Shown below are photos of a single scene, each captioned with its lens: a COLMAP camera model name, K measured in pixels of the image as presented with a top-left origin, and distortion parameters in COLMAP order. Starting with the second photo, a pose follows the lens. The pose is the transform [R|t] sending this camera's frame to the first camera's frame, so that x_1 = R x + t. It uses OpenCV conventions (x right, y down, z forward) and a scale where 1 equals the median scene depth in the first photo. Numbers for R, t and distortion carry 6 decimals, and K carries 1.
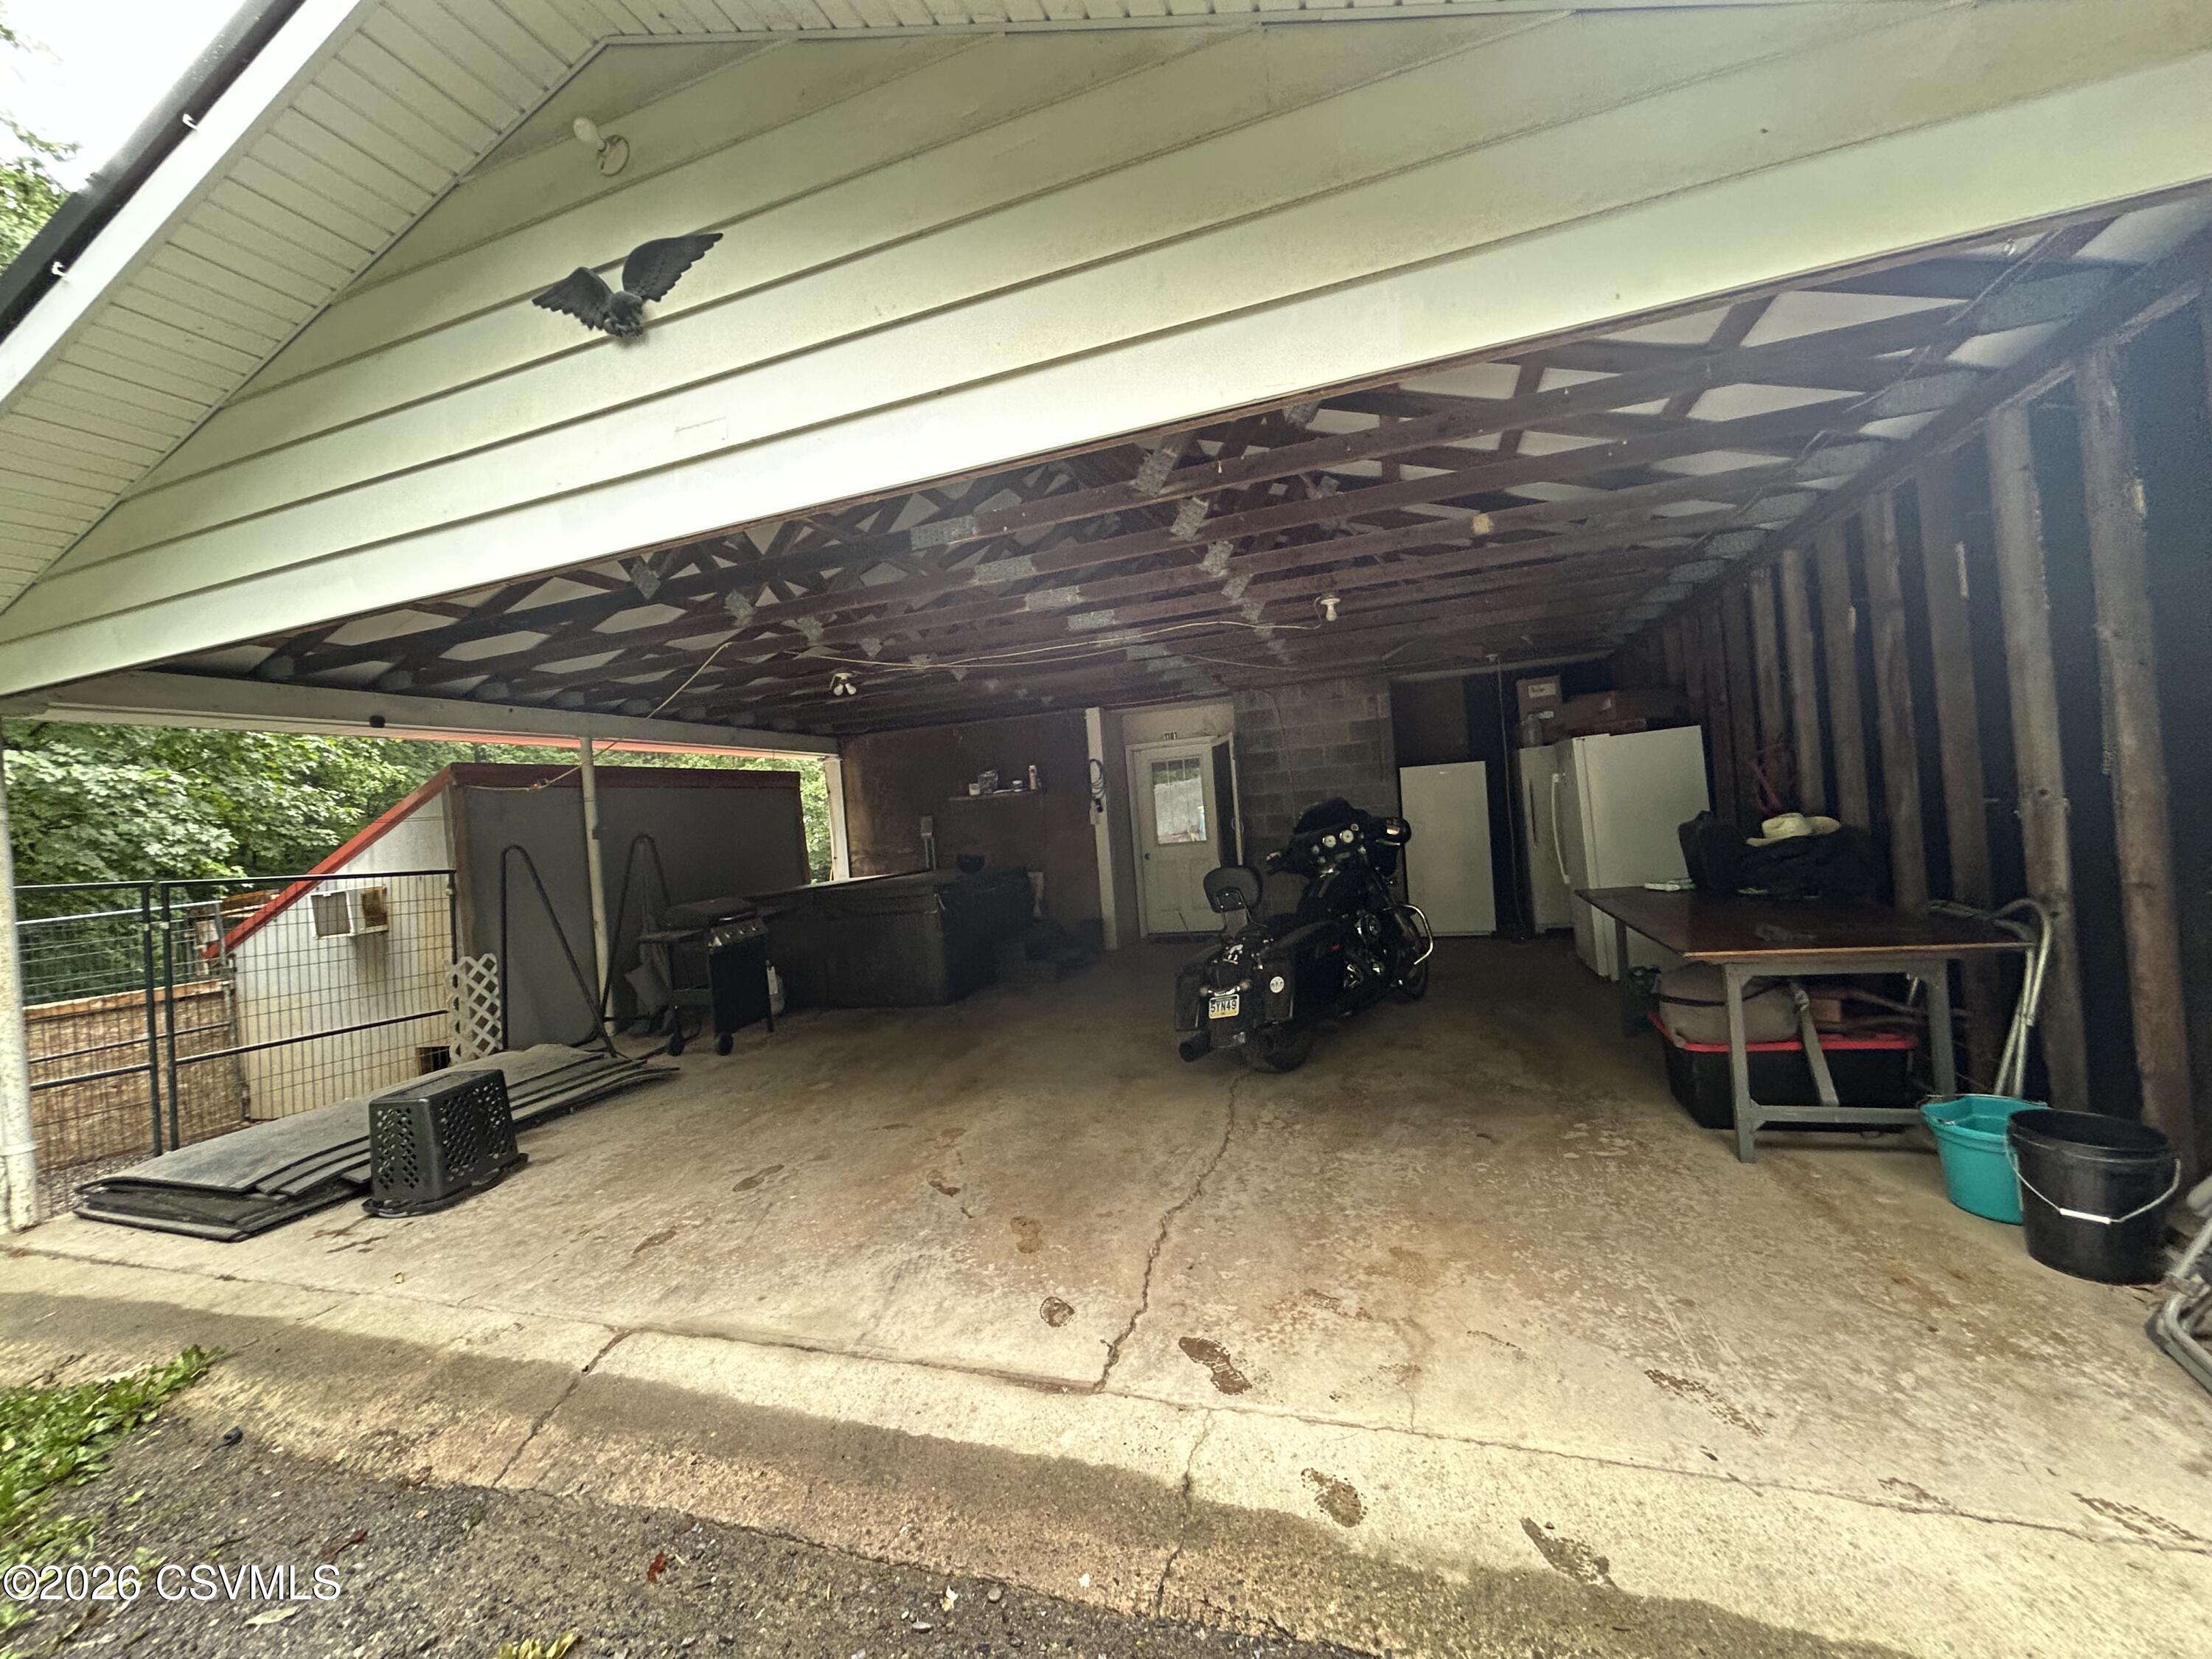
lens RADIAL K [[887.1, 0, 1100.1], [0, 887.1, 816.2], [0, 0, 1]] dist [-0.000705, -0.000065]
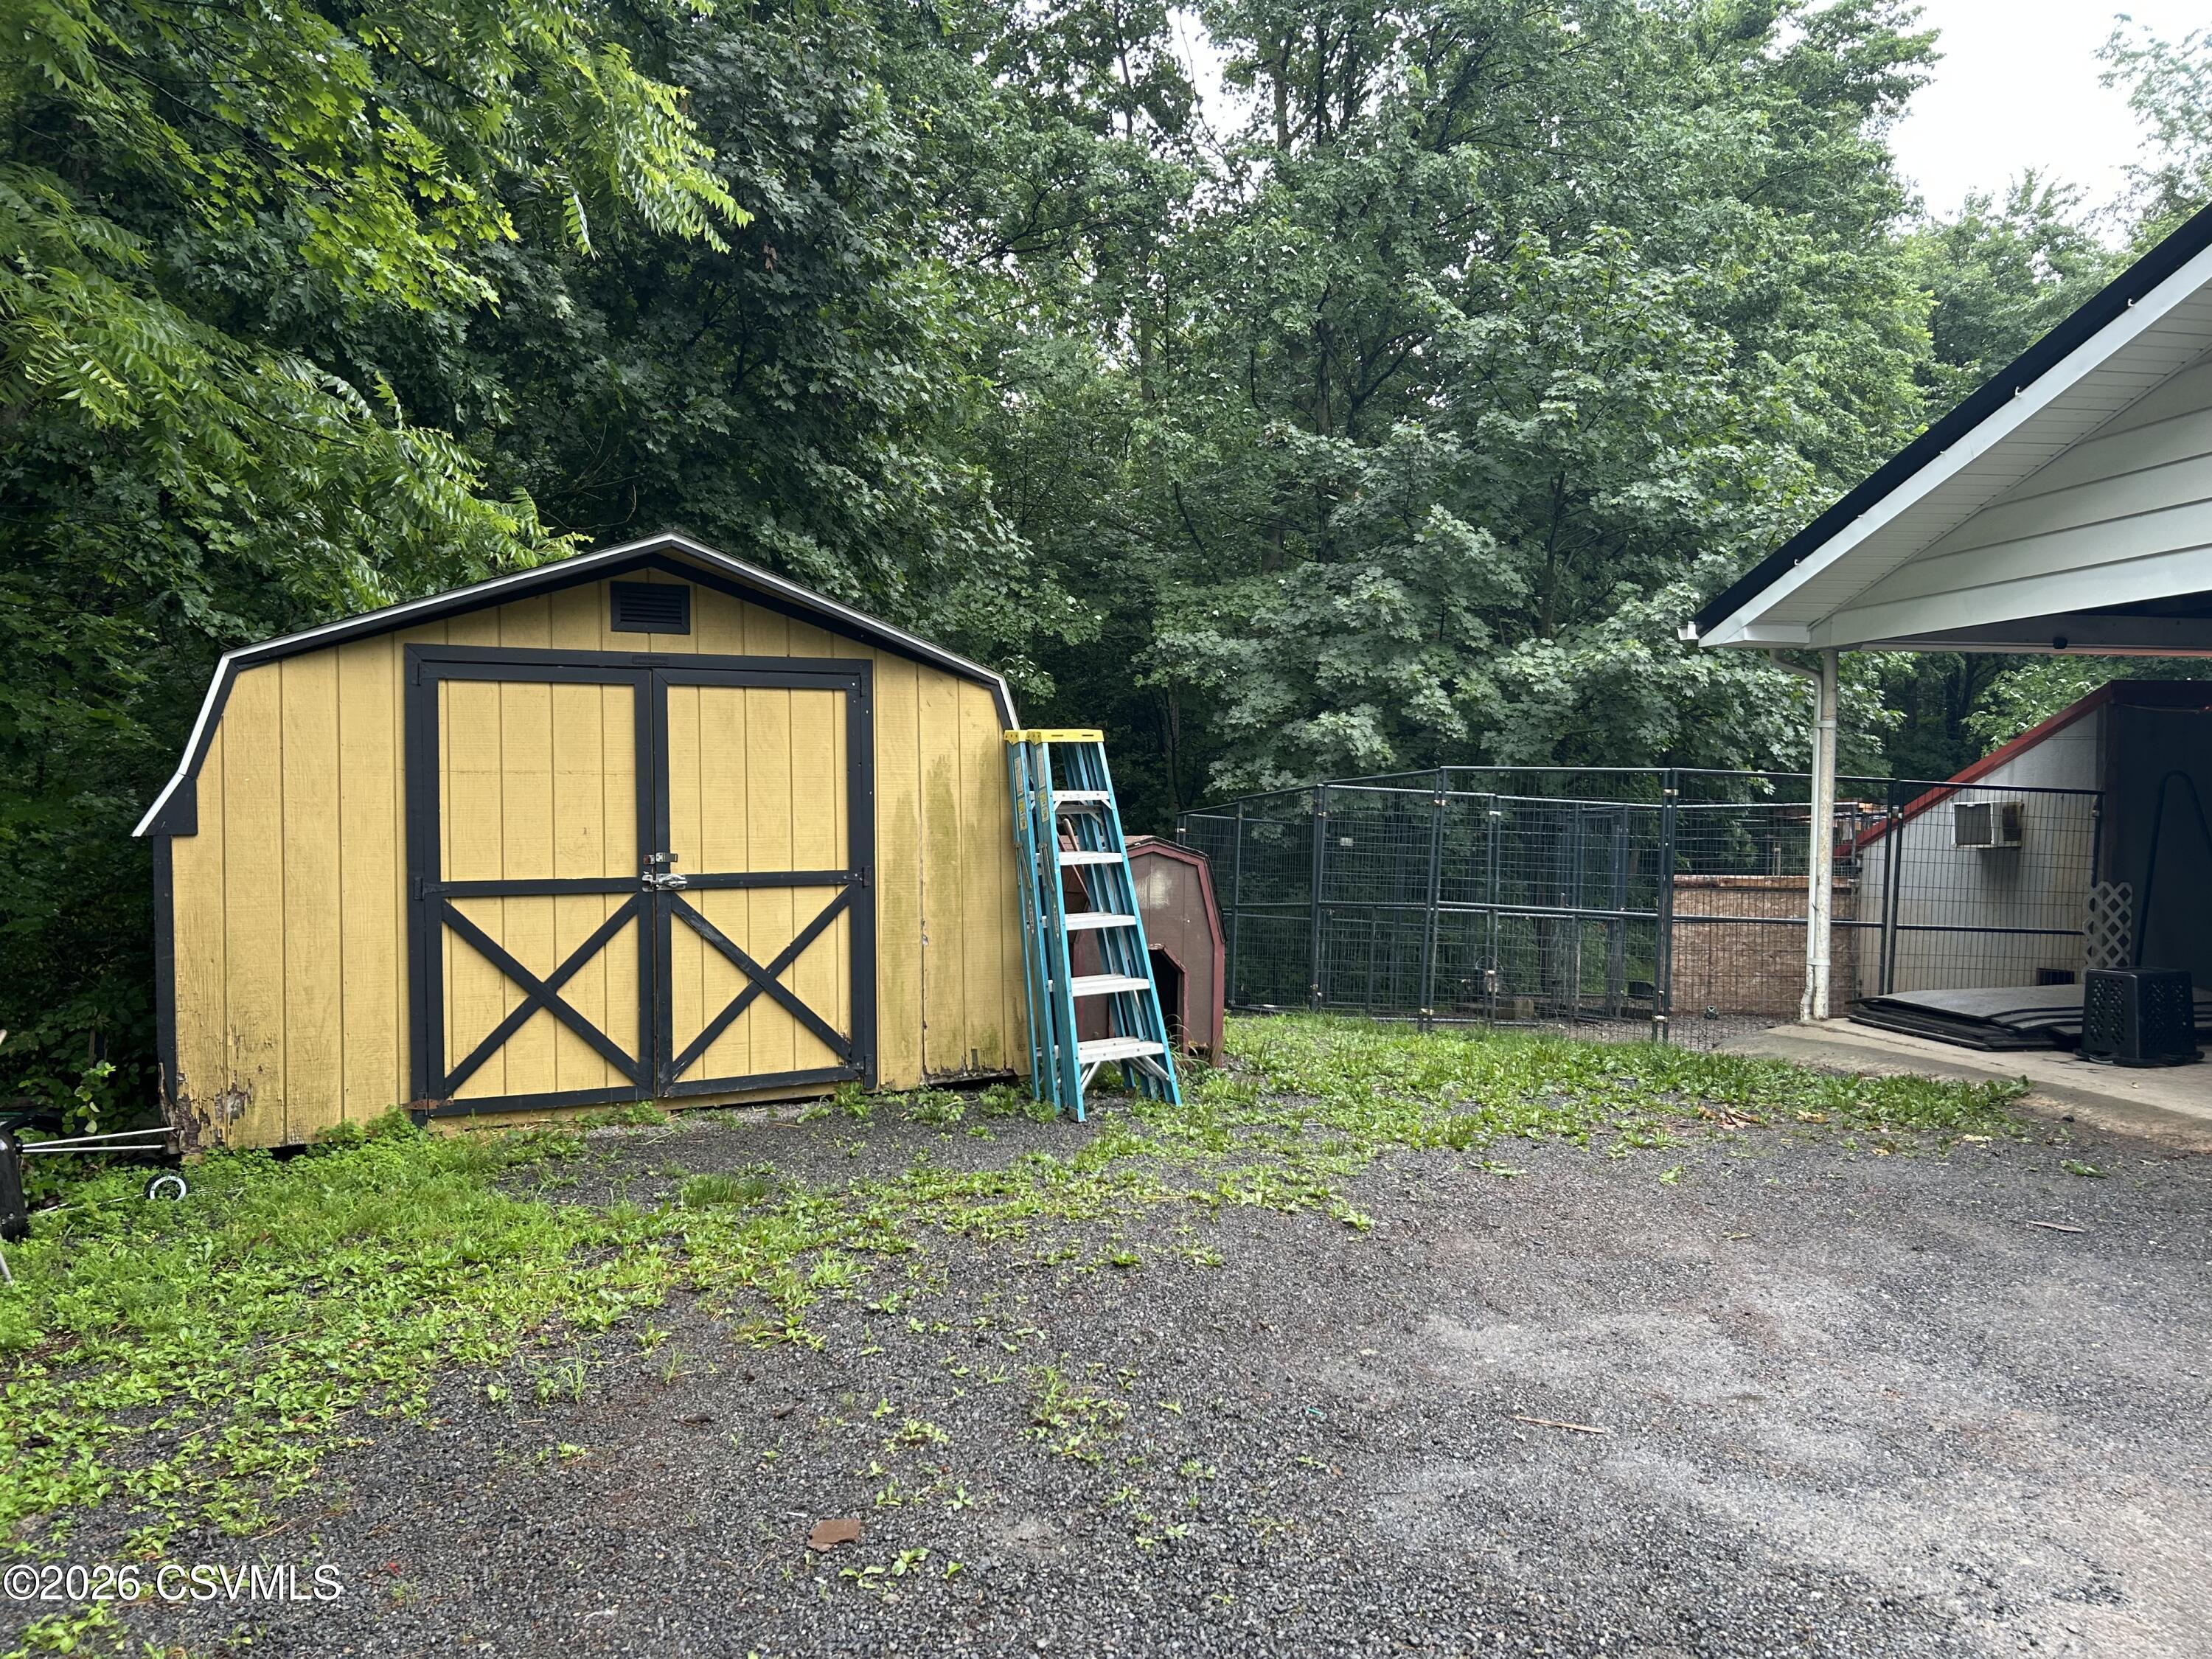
lens RADIAL K [[1684.0, 0, 1103.8], [0, 1684.0, 822.0], [0, 0, 1]] dist [0.005071, 0.001730]
pose [[0.509067, 0.098804, -0.855037, 0.290675], [-0.049705, 0.995106, 0.085397, -0.008902], [0.859291, -0.000973, 0.511487, -0.863657]]
